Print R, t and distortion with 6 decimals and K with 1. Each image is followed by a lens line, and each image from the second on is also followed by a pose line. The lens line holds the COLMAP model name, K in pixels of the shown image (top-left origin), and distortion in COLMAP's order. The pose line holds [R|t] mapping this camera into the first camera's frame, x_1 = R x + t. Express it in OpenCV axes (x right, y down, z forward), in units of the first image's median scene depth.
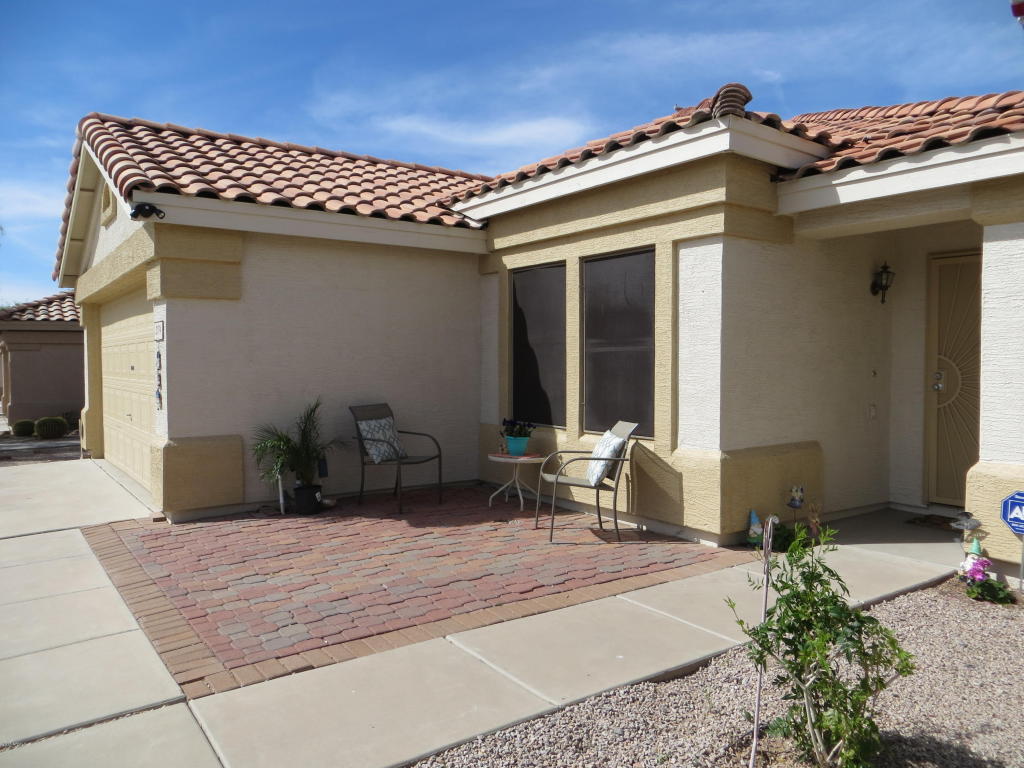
lens RADIAL K [[770.9, 0, 508.6], [0, 770.9, 388.3], [0, 0, 1]] dist [-0.016192, 0.007821]
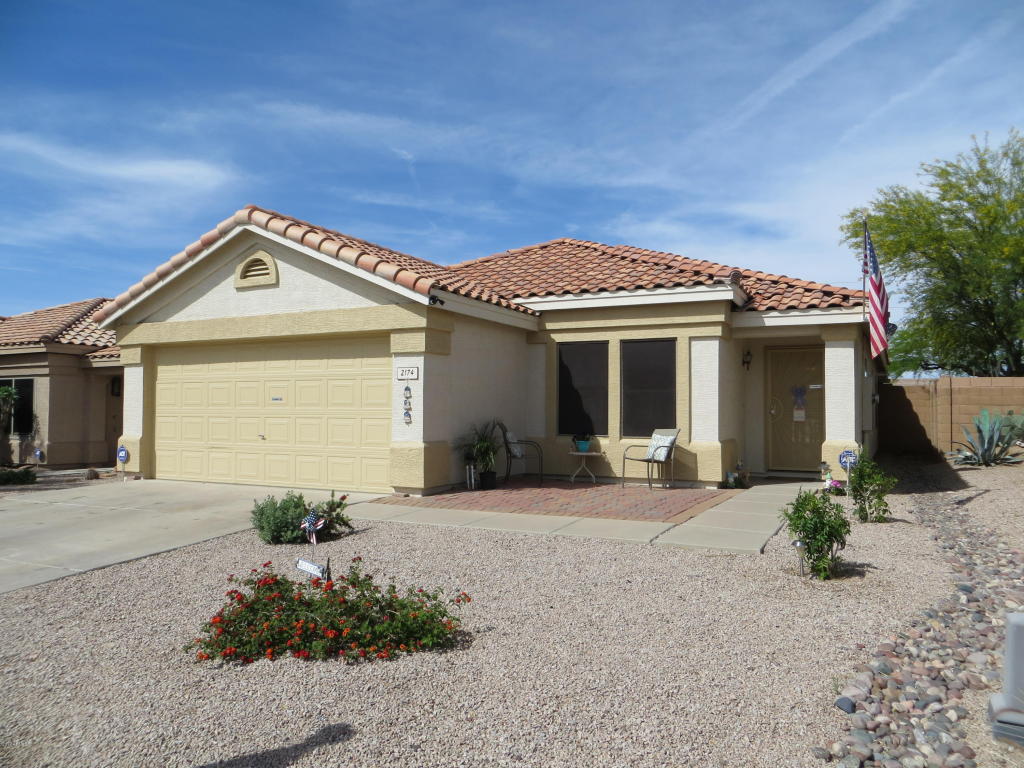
lens RADIAL K [[770.9, 0, 504.5], [0, 770.9, 382.2], [0, 0, 1]] dist [-0.016192, 0.007821]
pose [[0.882303, 0.024905, 0.470022, -1.108668], [0.010579, 0.997298, -0.072701, 0.063764], [-0.470562, 0.069116, 0.879656, -0.504420]]
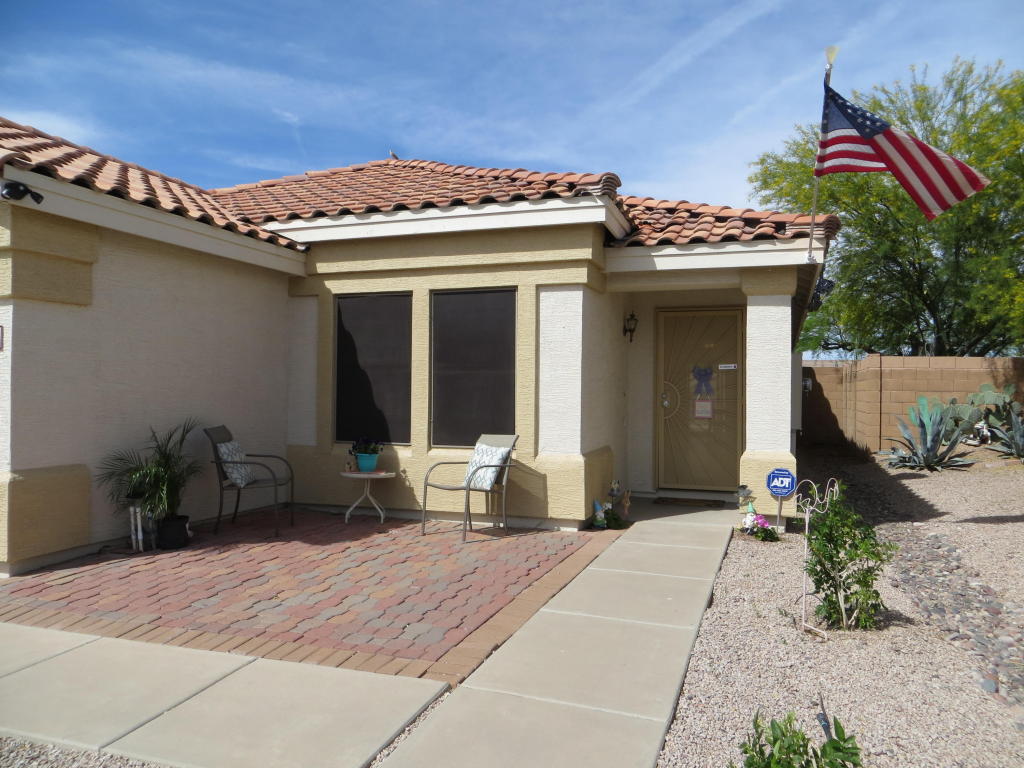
lens RADIAL K [[770.9, 0, 506.1], [0, 770.9, 384.8], [0, 0, 1]] dist [-0.016192, 0.007821]
pose [[0.812180, 0.011968, 0.583284, -0.523937], [0.014528, 0.999065, -0.040729, 0.016487], [-0.583225, 0.041553, 0.811247, 0.038409]]
